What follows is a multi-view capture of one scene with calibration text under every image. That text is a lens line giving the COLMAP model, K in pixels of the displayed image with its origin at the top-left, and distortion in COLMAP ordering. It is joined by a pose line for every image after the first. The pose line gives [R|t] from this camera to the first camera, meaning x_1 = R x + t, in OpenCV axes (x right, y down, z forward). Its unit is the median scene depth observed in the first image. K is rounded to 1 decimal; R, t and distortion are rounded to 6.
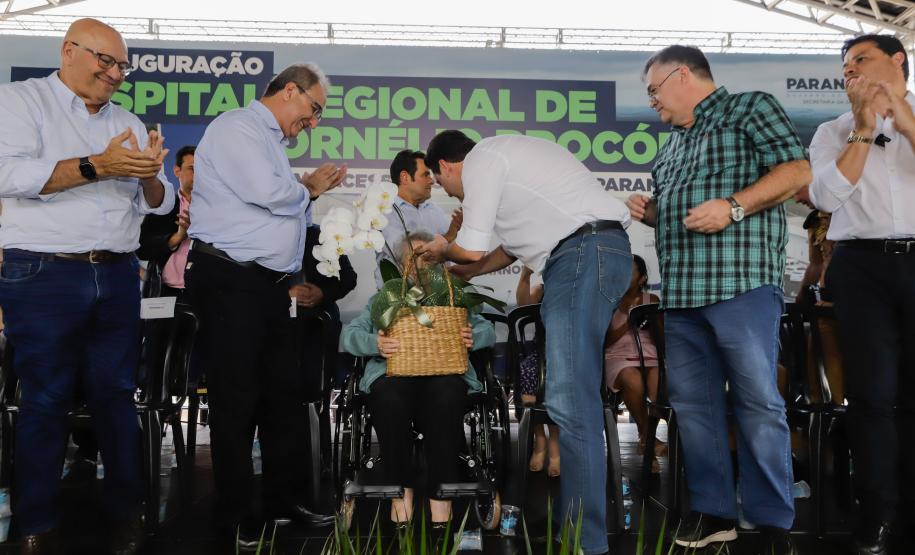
lens RADIAL K [[523.1, 0, 448.1], [0, 523.1, 277.7], [0, 0, 1]] dist [-0.003092, 0.000277]
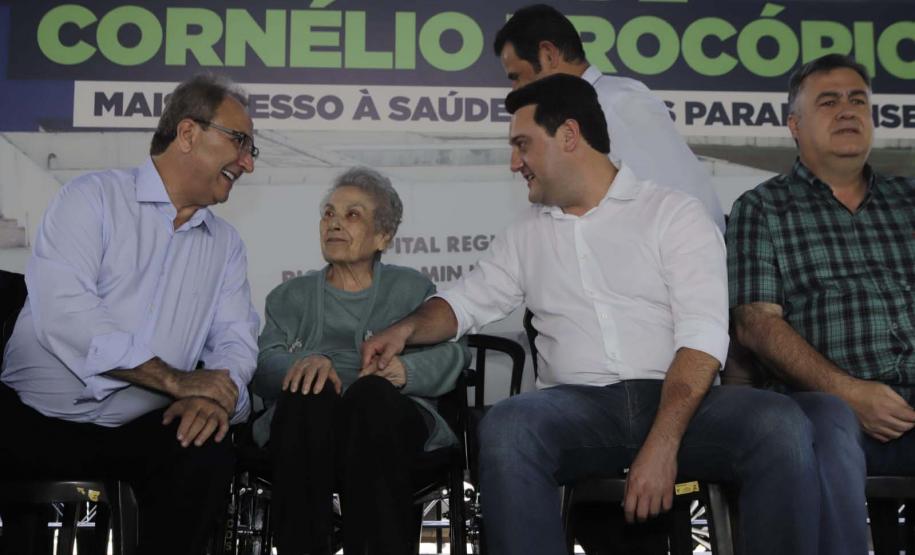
lens RADIAL K [[523.1, 0, 456.7], [0, 523.1, 264.0], [0, 0, 1]] dist [-0.003092, 0.000277]
pose [[0.999921, -0.001883, 0.012399, 0.032657], [0.002085, 0.999866, -0.016261, -0.012553], [-0.012367, 0.016286, 0.999791, 0.457916]]
